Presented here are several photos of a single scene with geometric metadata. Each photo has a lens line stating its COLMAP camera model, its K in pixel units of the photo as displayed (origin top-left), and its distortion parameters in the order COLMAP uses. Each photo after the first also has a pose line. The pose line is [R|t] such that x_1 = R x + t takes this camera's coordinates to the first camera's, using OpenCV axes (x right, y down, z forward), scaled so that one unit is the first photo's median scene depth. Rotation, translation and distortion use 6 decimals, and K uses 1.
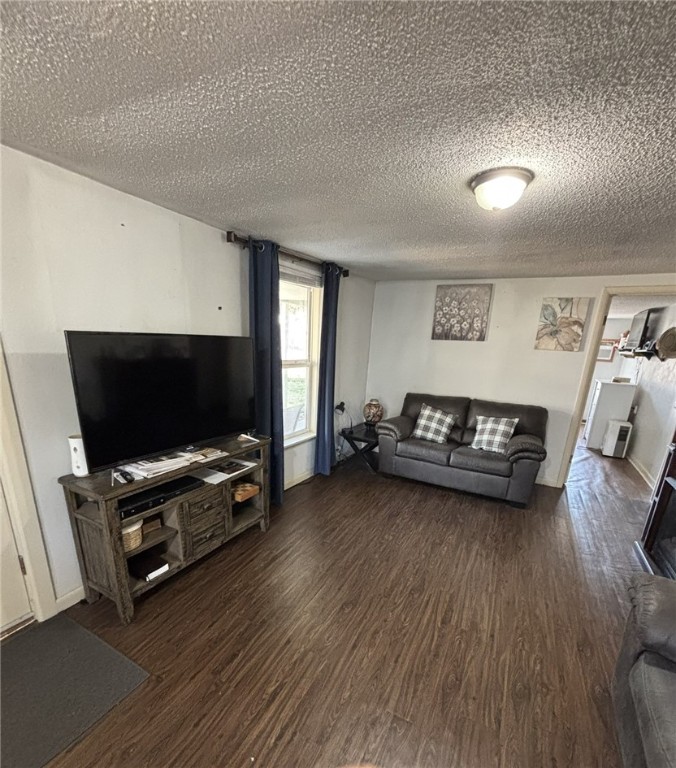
lens RADIAL K [[356.8, 0, 340.8], [0, 356.8, 450.1], [0, 0, 1]] dist [-0.003341, 0.000418]
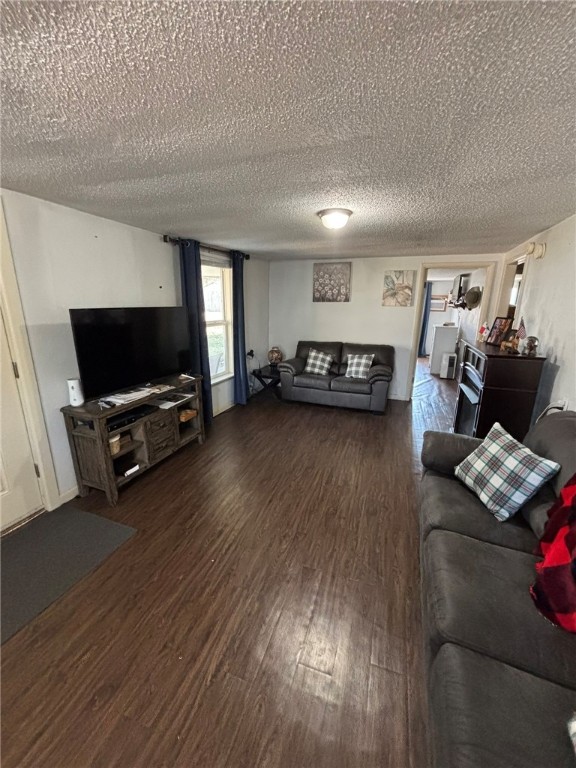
lens RADIAL K [[306.4, 0, 288.2], [0, 306.4, 383.4], [0, 0, 1]] dist [-0.000944, -0.000838]
pose [[0.990530, -0.068959, 0.118724, -0.006255], [0.073257, 0.996792, -0.032221, 0.061621], [-0.116121, 0.040614, 0.992404, -0.259407]]
